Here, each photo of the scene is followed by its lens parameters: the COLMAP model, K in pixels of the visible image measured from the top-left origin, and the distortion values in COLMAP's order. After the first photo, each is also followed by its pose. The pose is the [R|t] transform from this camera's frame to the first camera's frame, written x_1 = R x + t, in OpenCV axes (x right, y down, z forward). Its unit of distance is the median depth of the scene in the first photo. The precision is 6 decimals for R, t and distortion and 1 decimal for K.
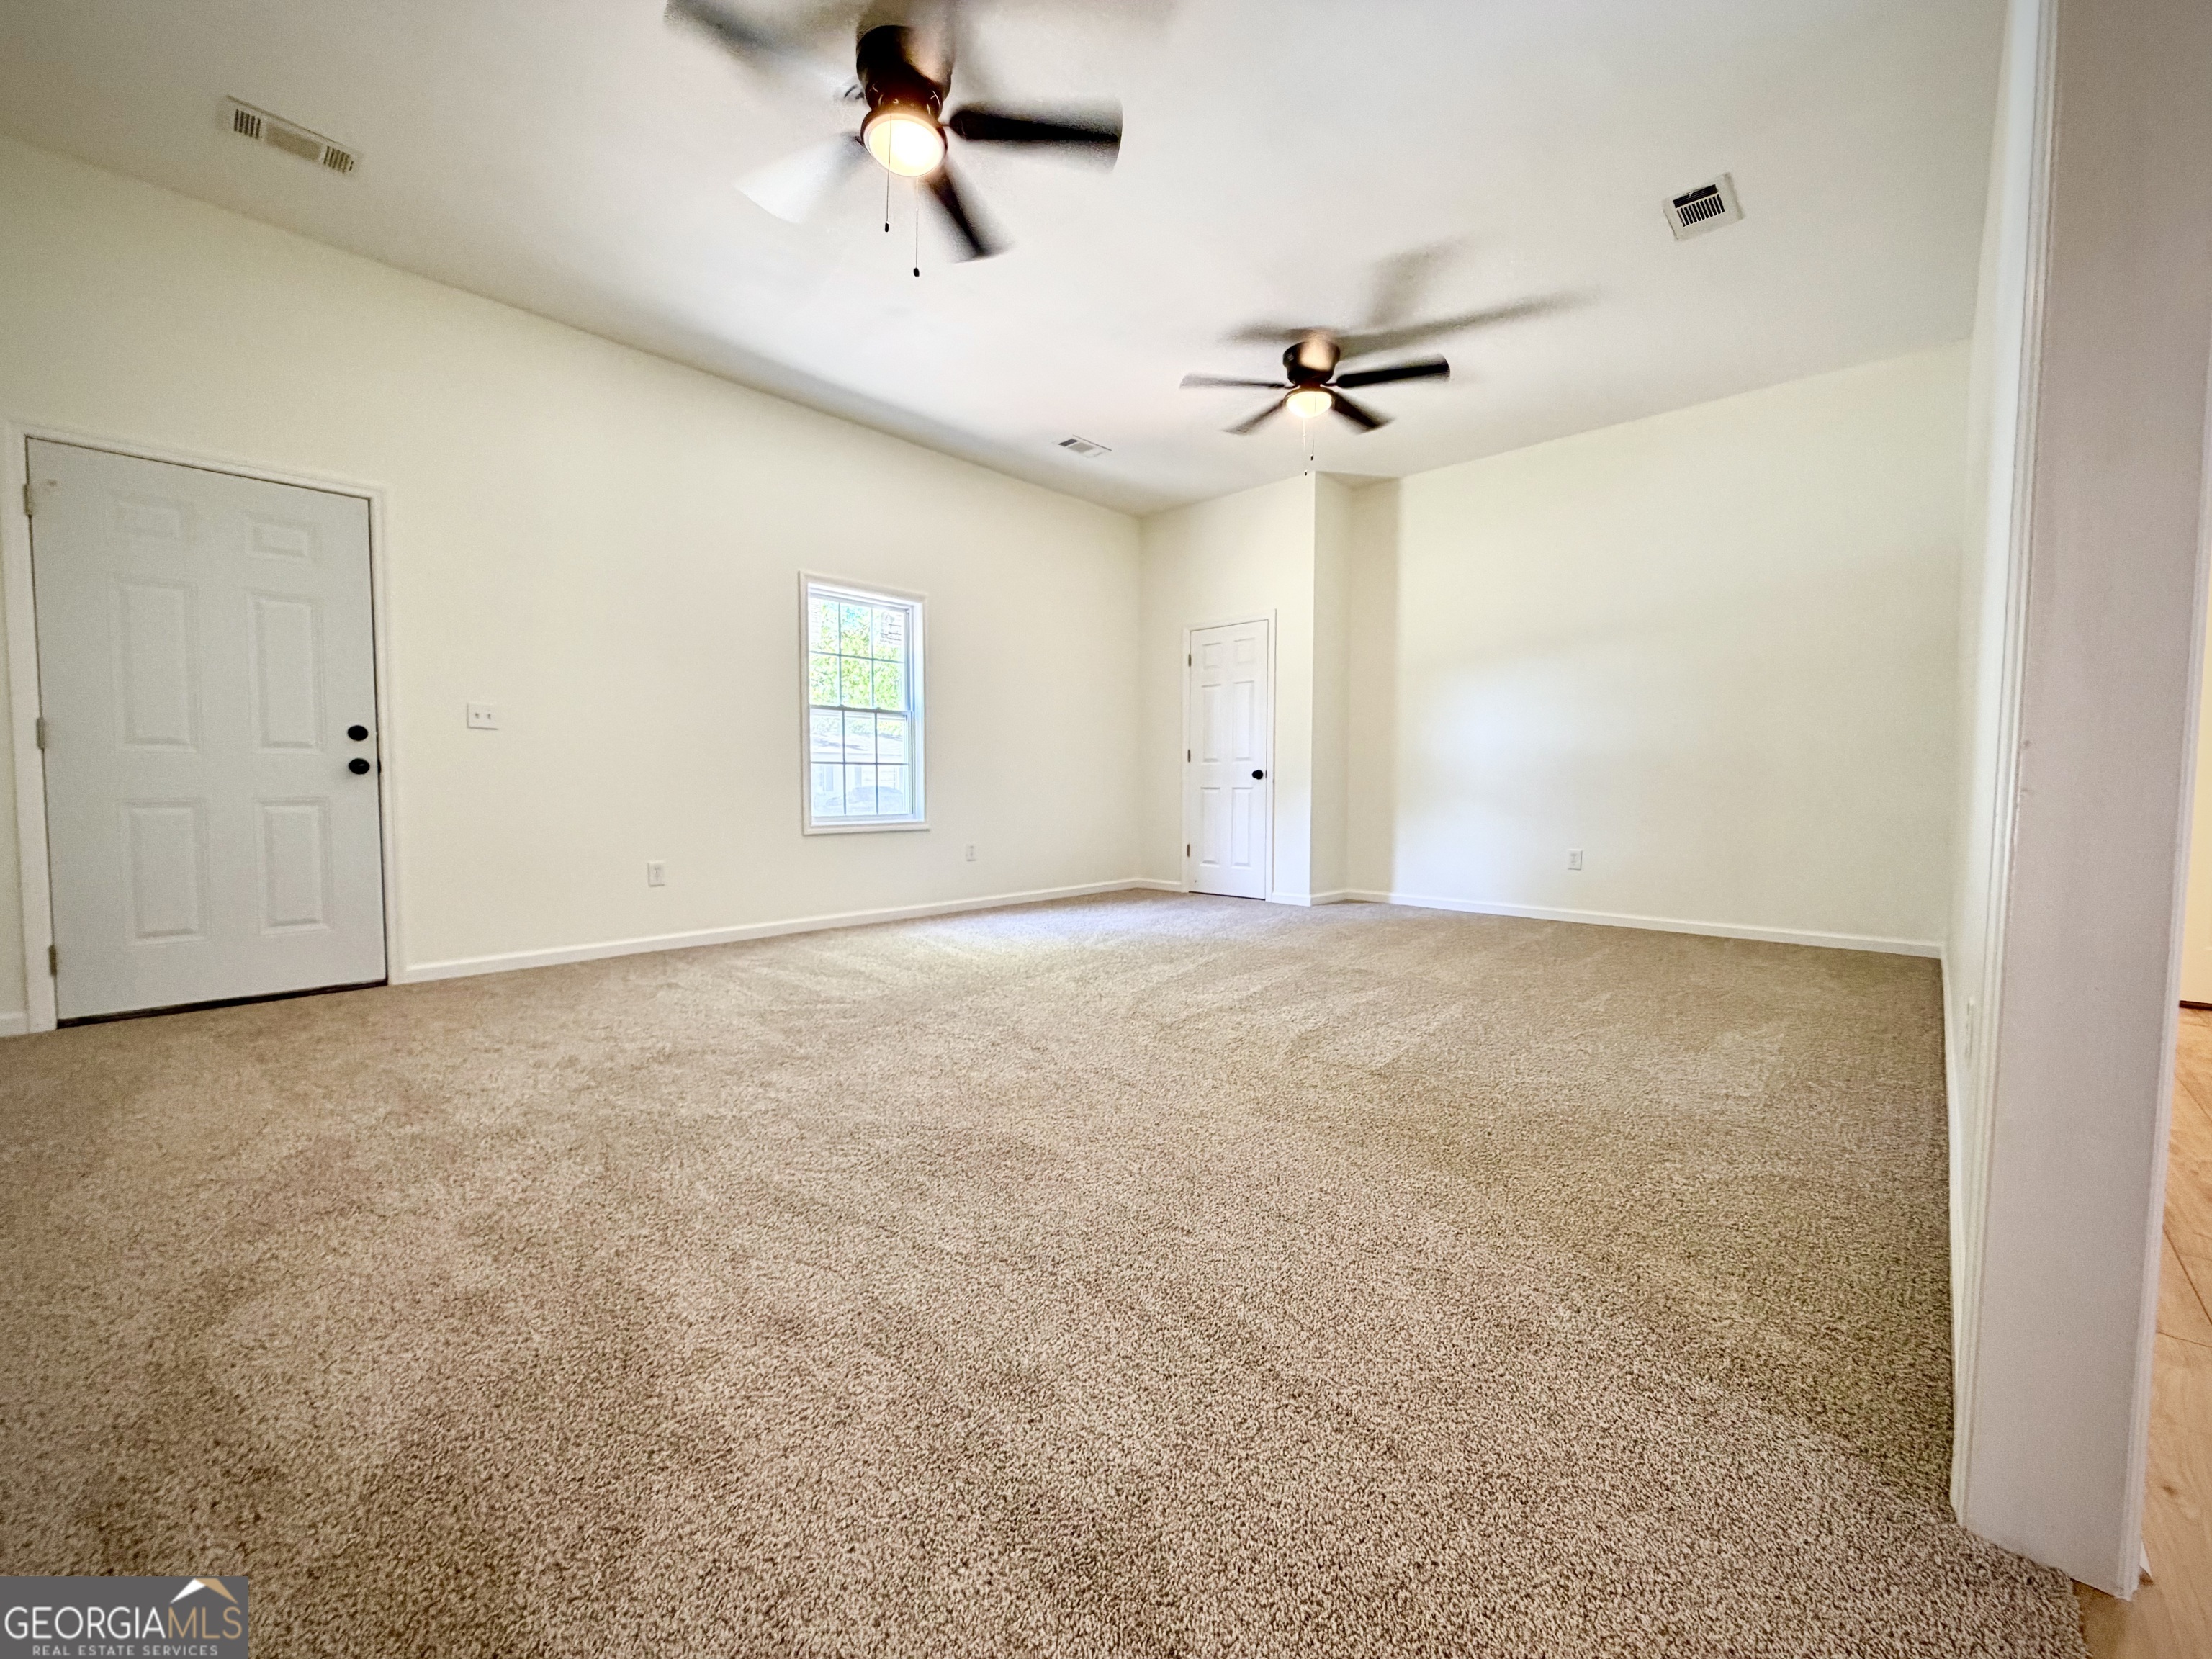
lens RADIAL K [[877.4, 0, 1106.0], [0, 877.4, 829.5], [0, 0, 1]] dist [-0.000301, 0.000367]
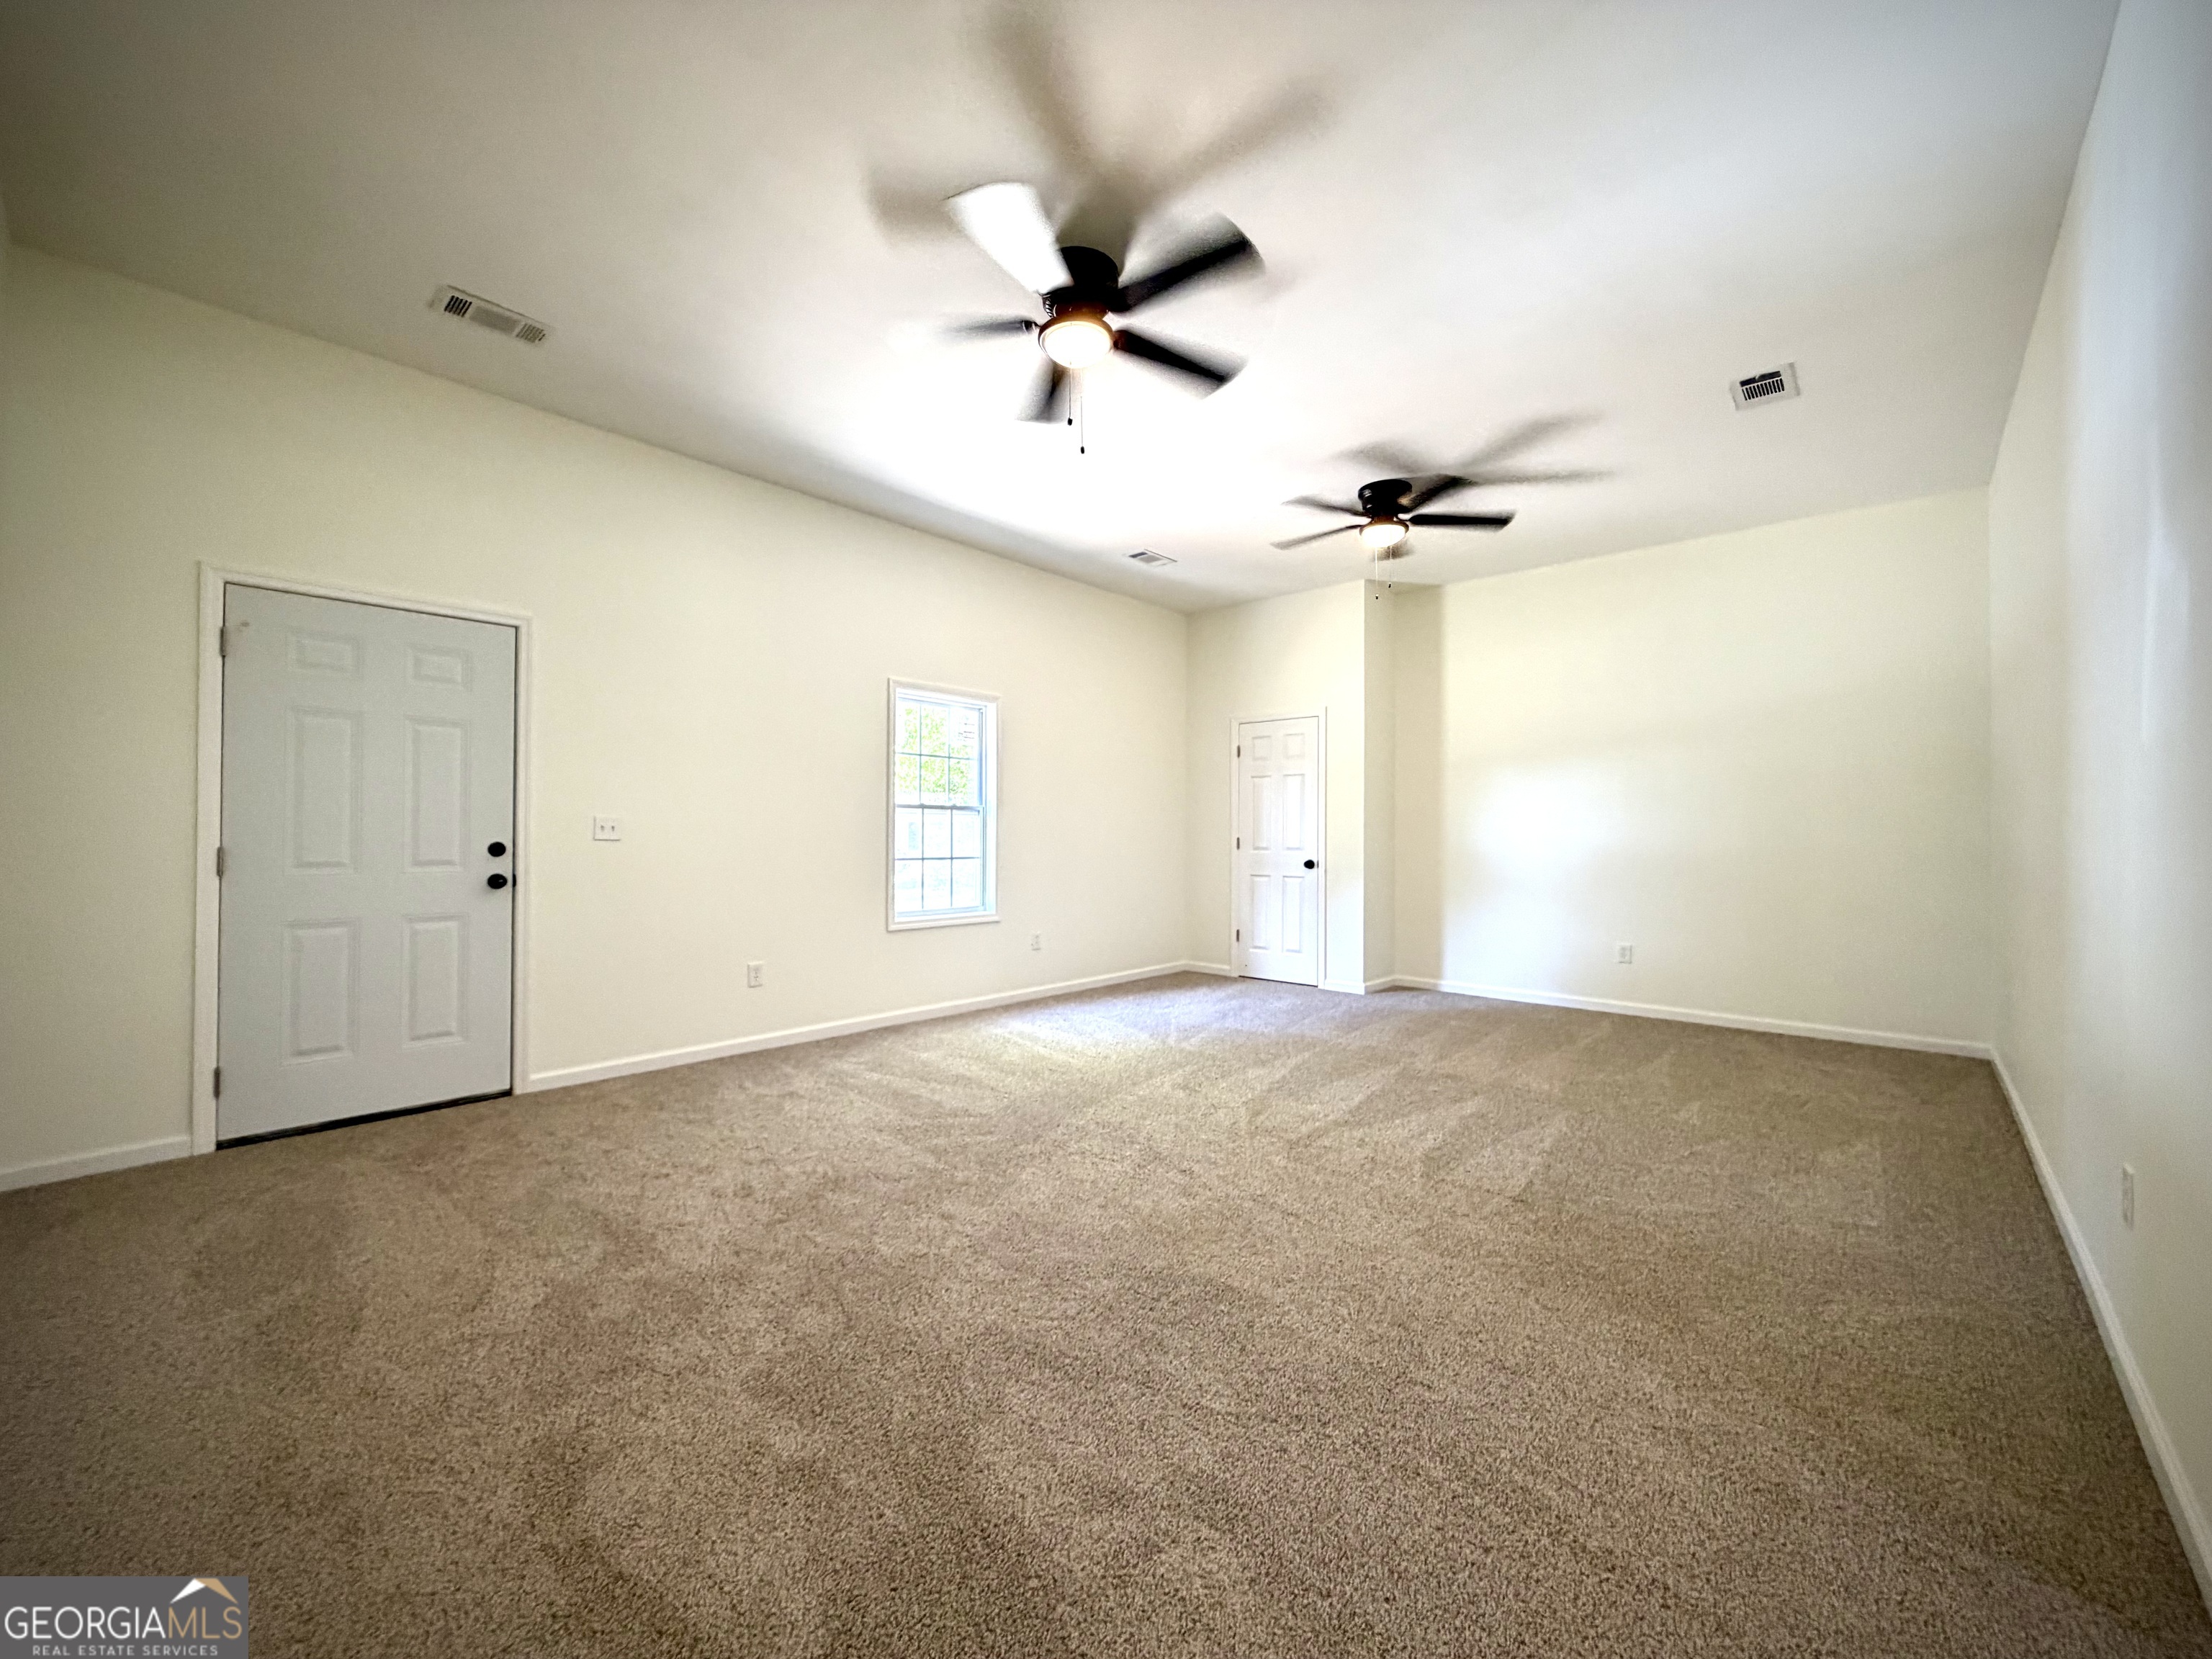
lens RADIAL K [[877.4, 0, 1106.0], [0, 877.4, 829.5], [0, 0, 1]] dist [-0.000301, 0.000367]
pose [[0.999809, 0.004718, 0.018992, -0.150730], [-0.003599, 0.998279, -0.058532, -0.074177], [-0.019235, 0.058453, 0.998105, -0.049977]]
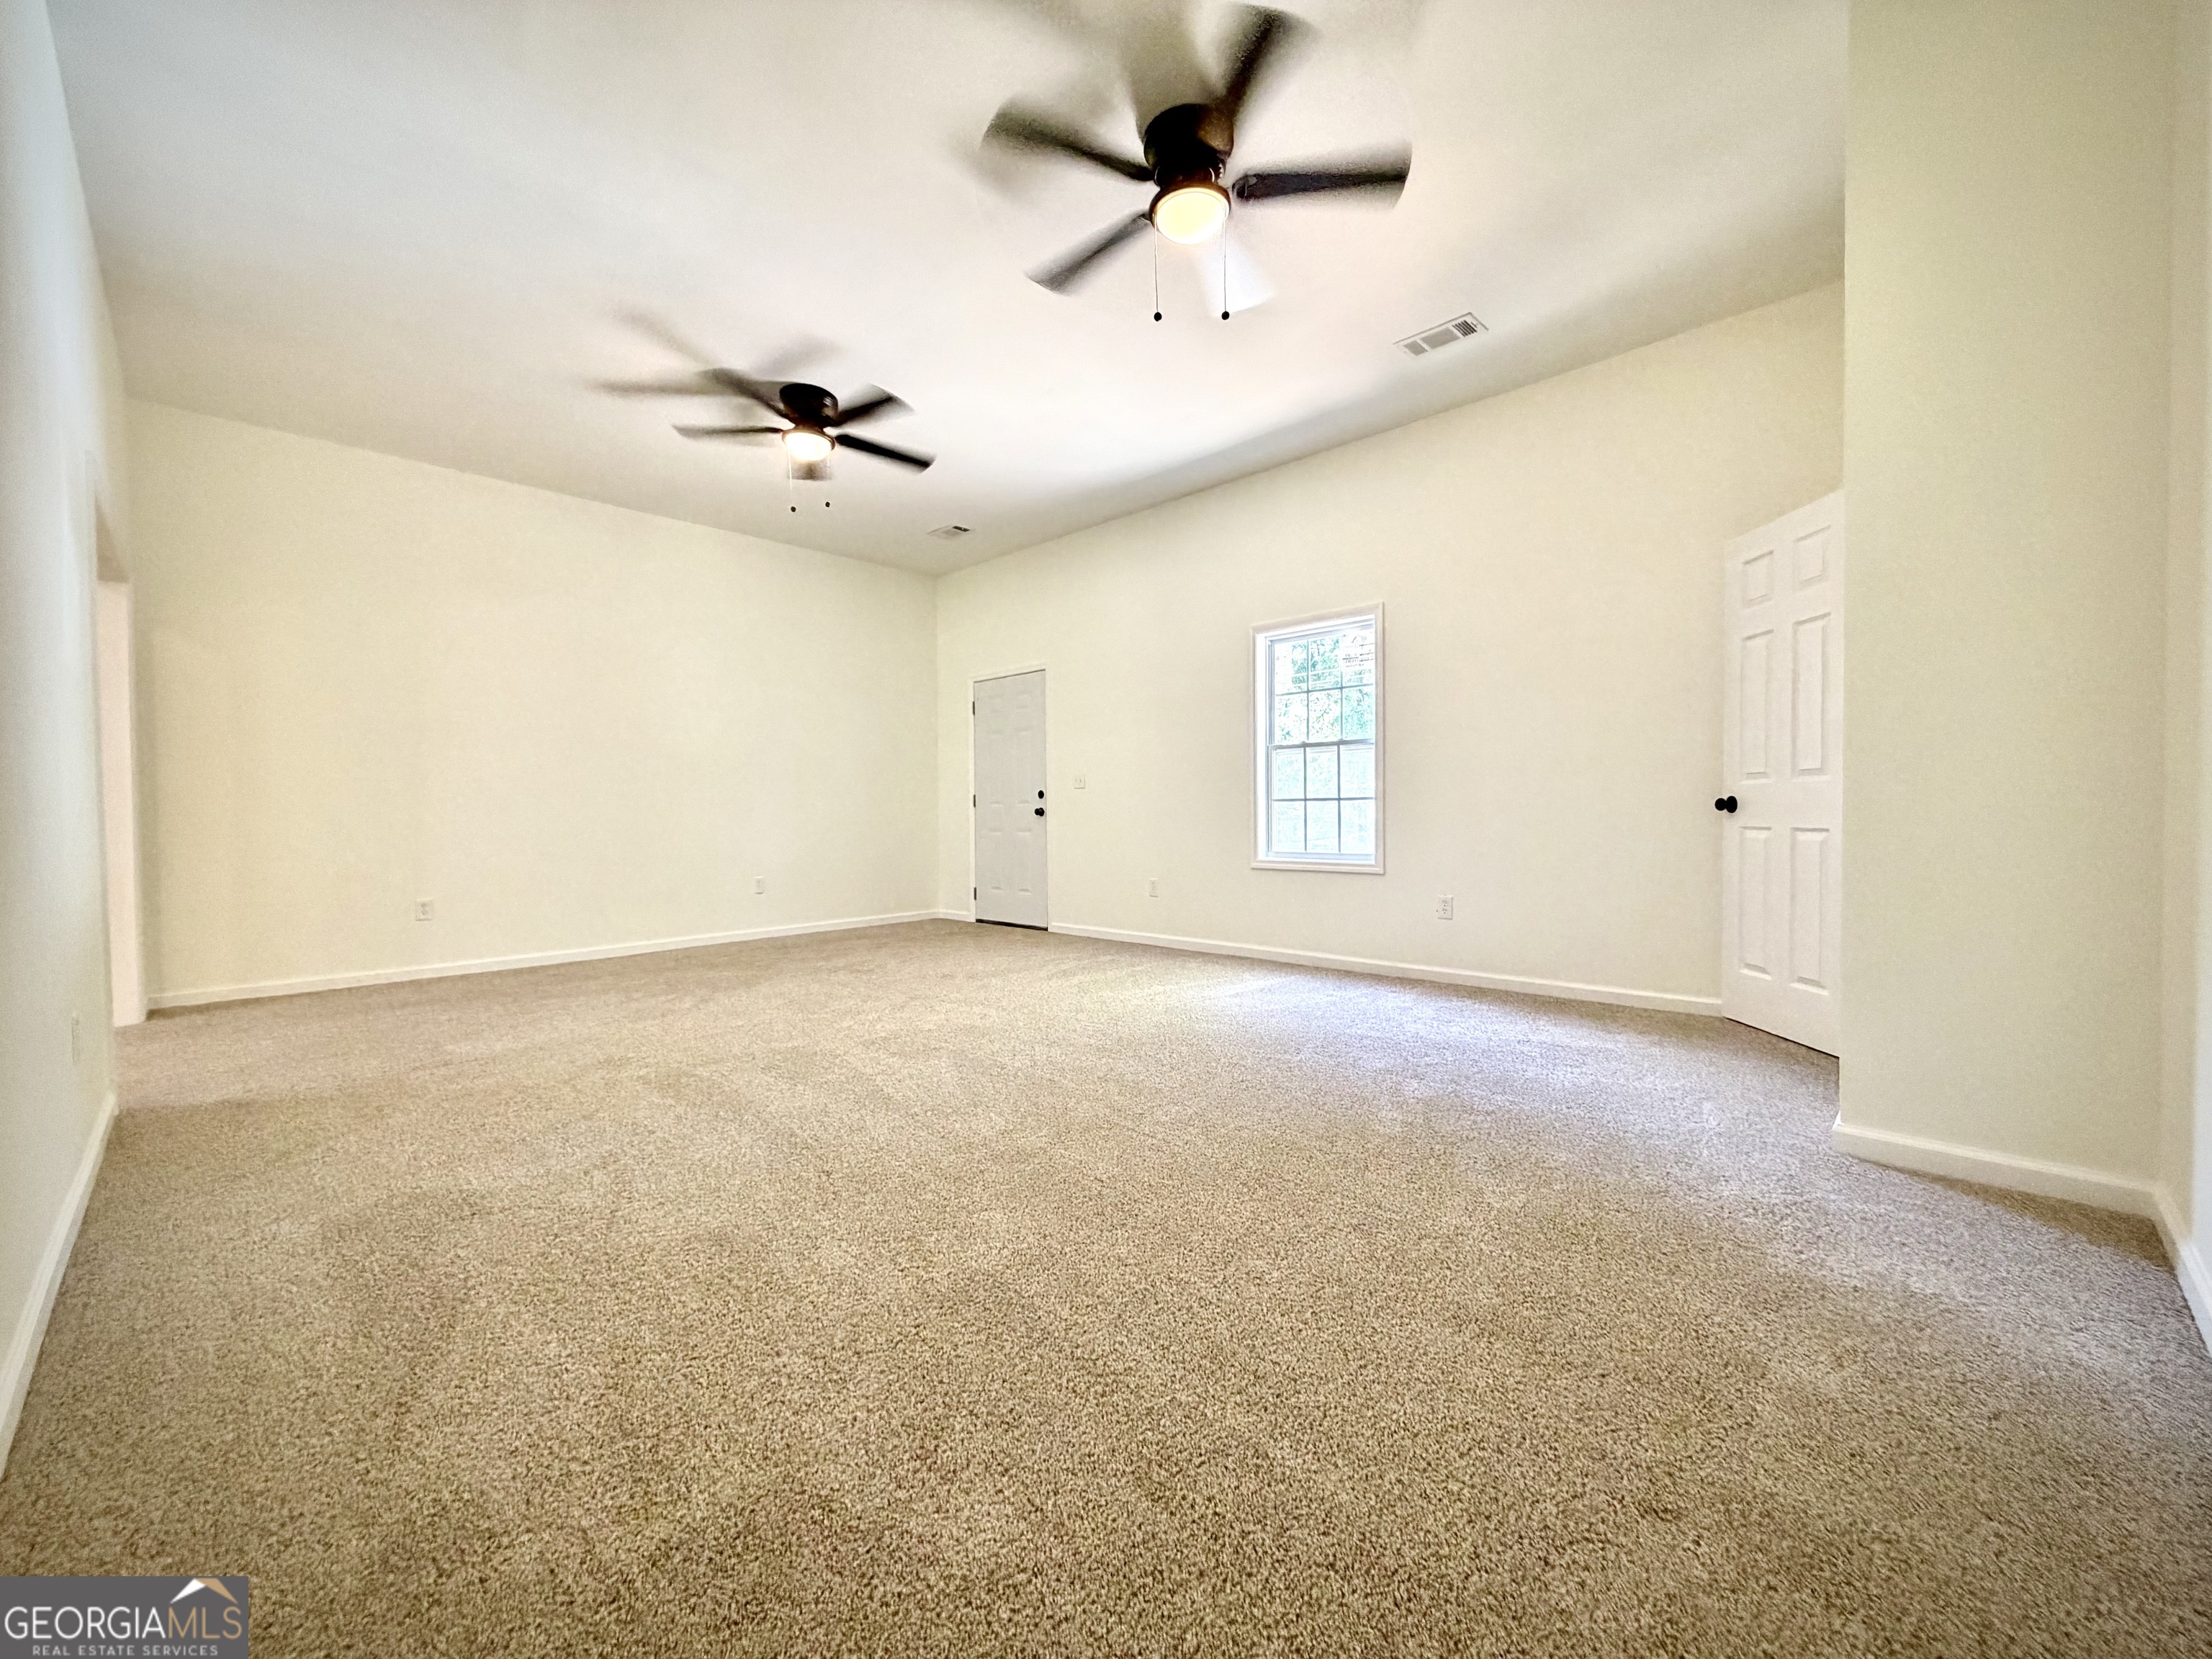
lens RADIAL K [[895.6, 0, 1097.1], [0, 895.6, 834.4], [0, 0, 1]] dist [-0.000048, 0.000081]
pose [[-0.038338, 0.014325, -0.999162, 1.059680], [-0.051668, 0.998531, 0.016298, -0.060483], [0.997928, 0.052249, -0.037541, 1.181097]]
